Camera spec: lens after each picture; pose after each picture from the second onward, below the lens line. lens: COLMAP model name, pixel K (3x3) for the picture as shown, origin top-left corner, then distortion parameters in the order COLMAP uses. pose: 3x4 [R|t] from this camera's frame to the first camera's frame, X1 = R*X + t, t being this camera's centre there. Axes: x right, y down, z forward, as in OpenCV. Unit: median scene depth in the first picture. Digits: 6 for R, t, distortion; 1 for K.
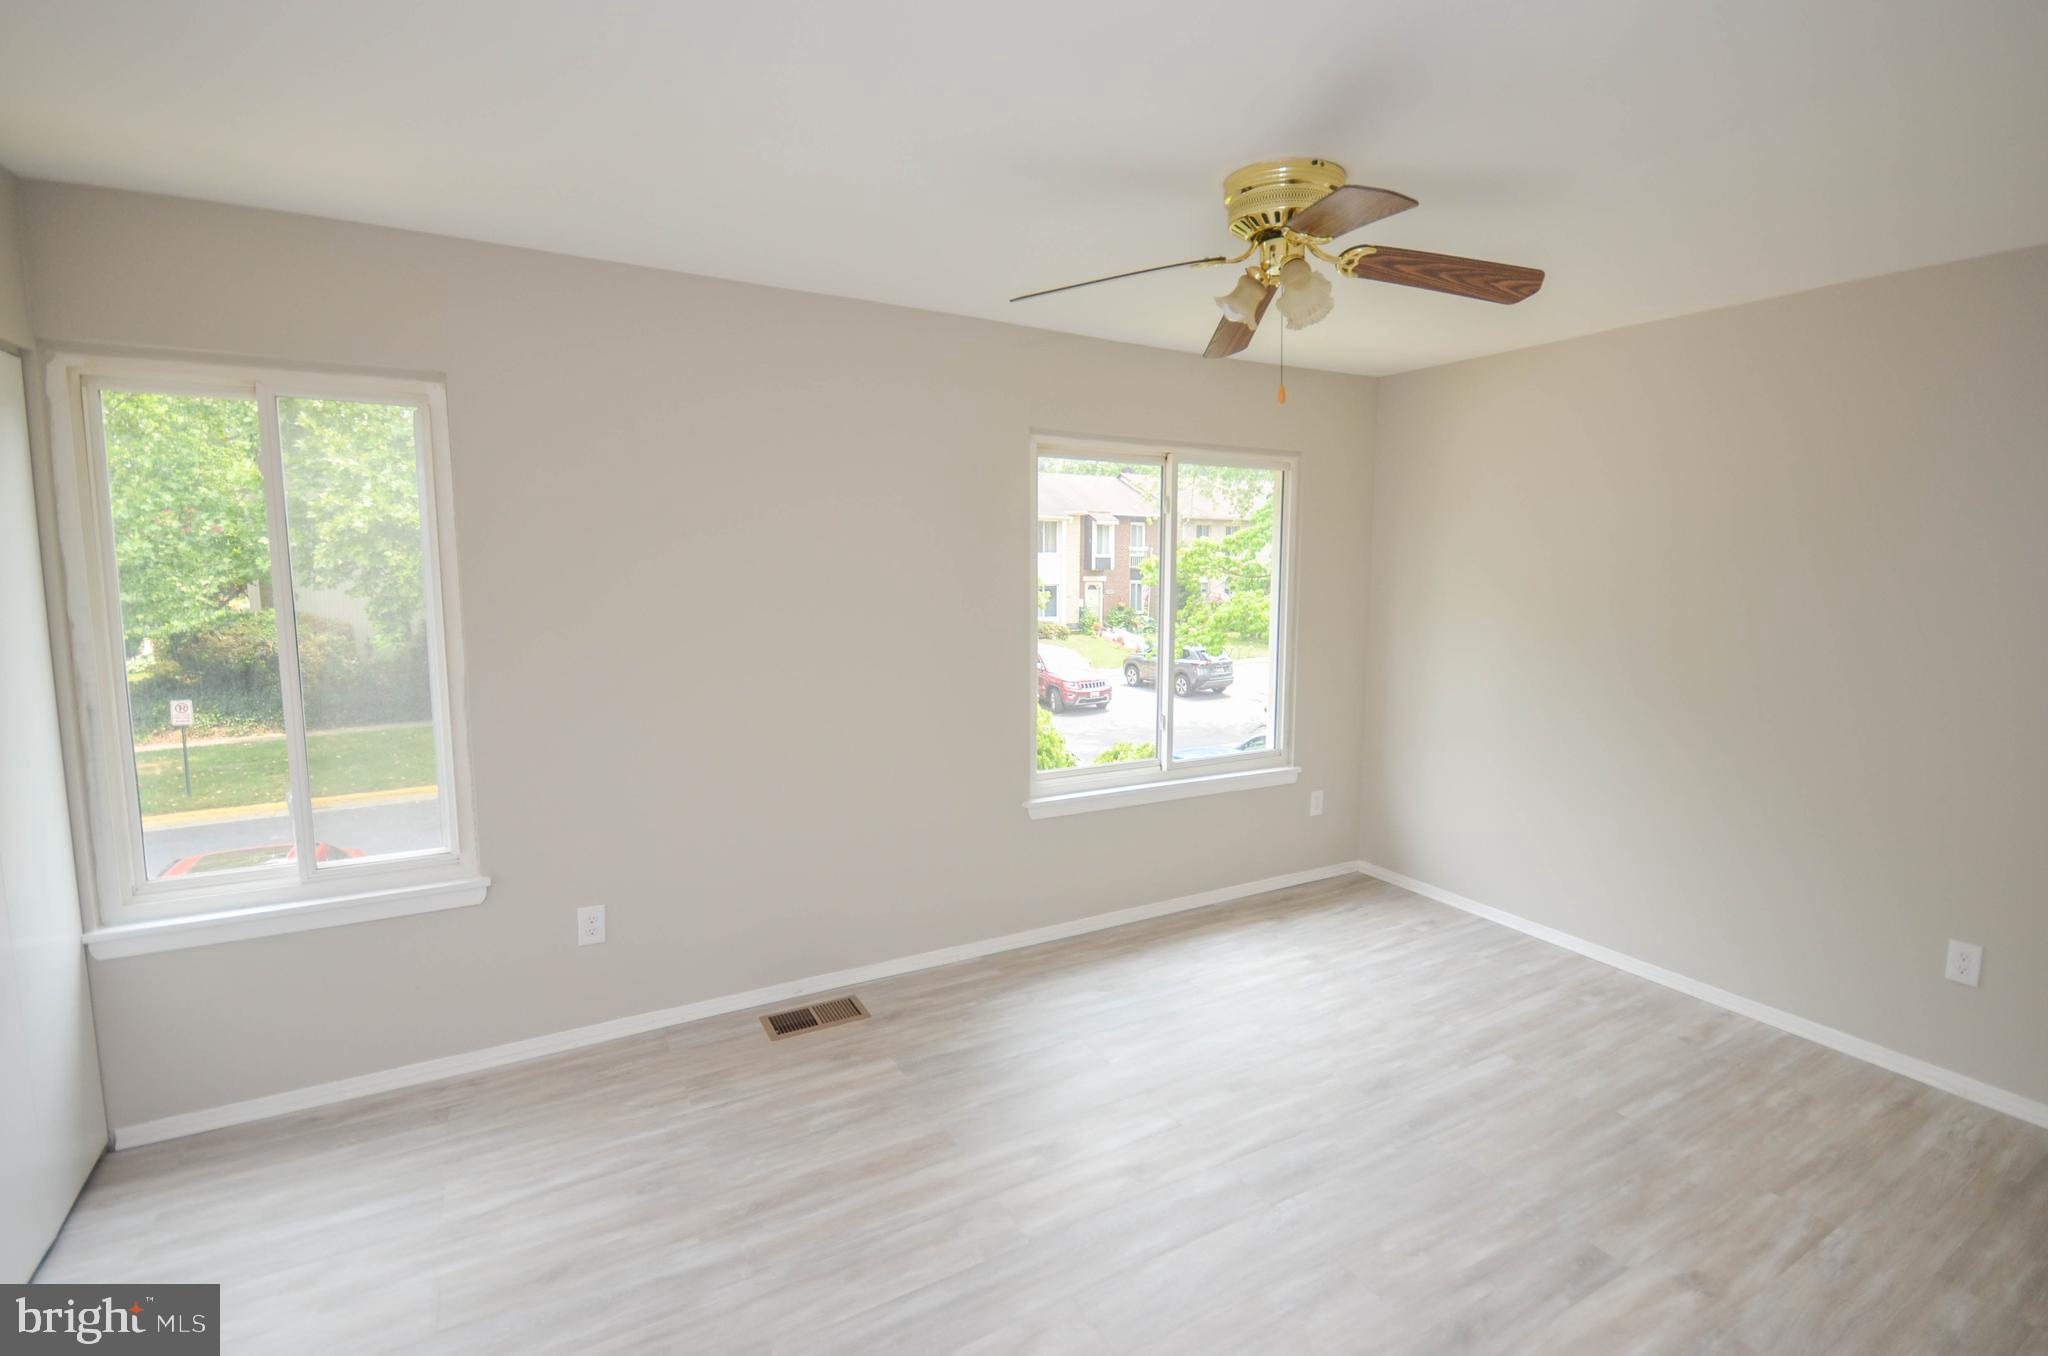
lens RADIAL K [[897.6, 0, 1024.0], [0, 897.6, 678.0], [0, 0, 1]] dist [-0.000969, -0.000217]
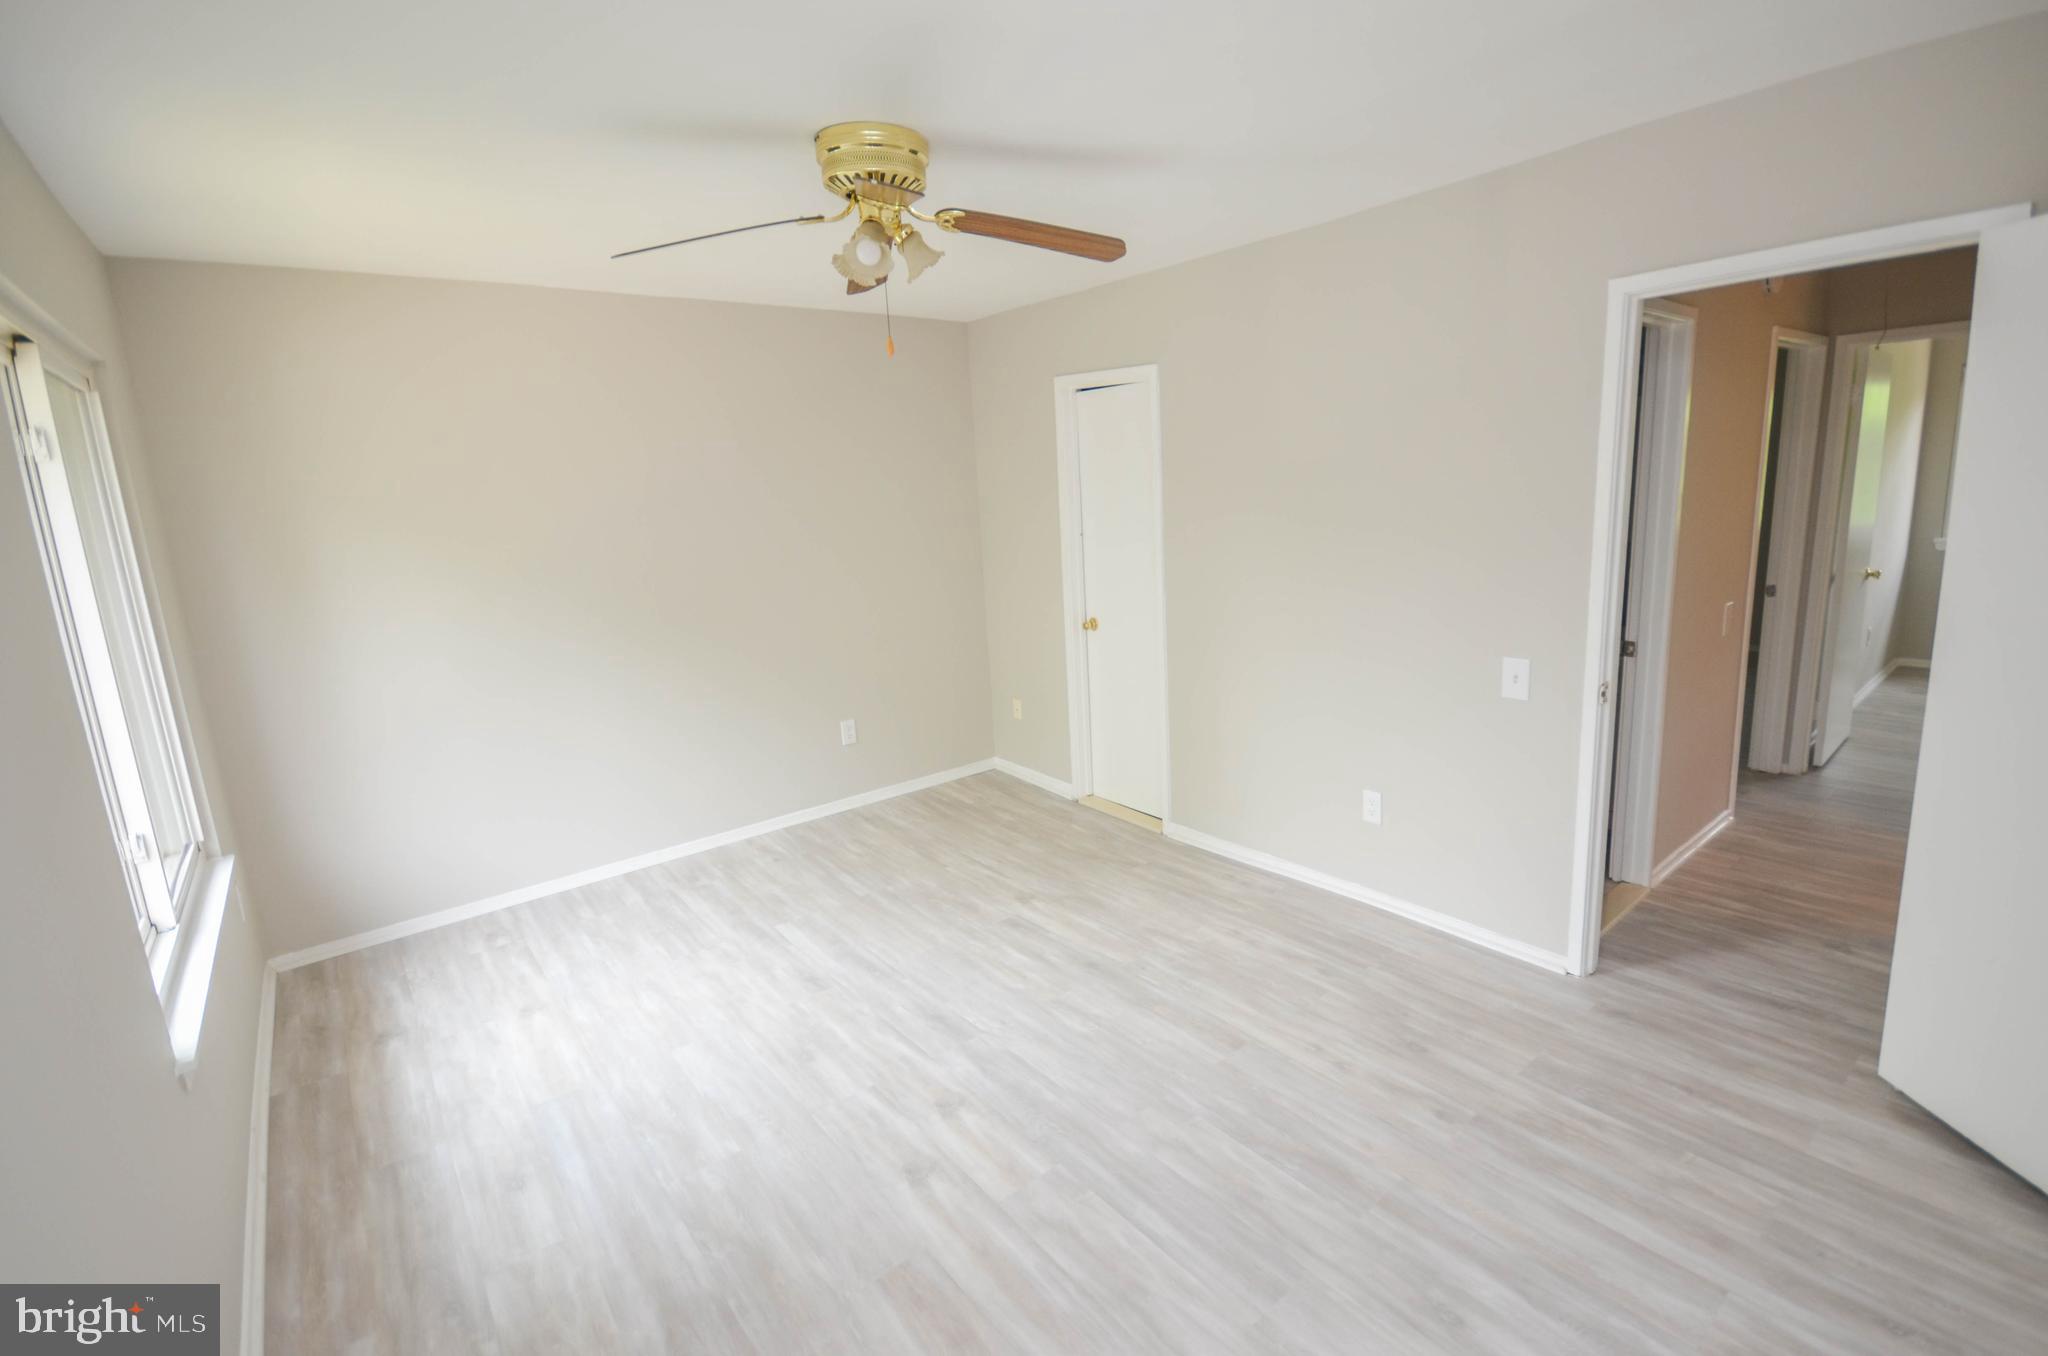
lens RADIAL K [[976.2, 0, 1024.0], [0, 976.2, 678.0], [0, 0, 1]] dist [-0.000118, -0.000458]
pose [[-0.157556, -0.196436, 0.967775, -0.702453], [0.183056, 0.957221, 0.224096, -0.123872], [-0.970395, 0.212464, -0.114857, 0.757943]]
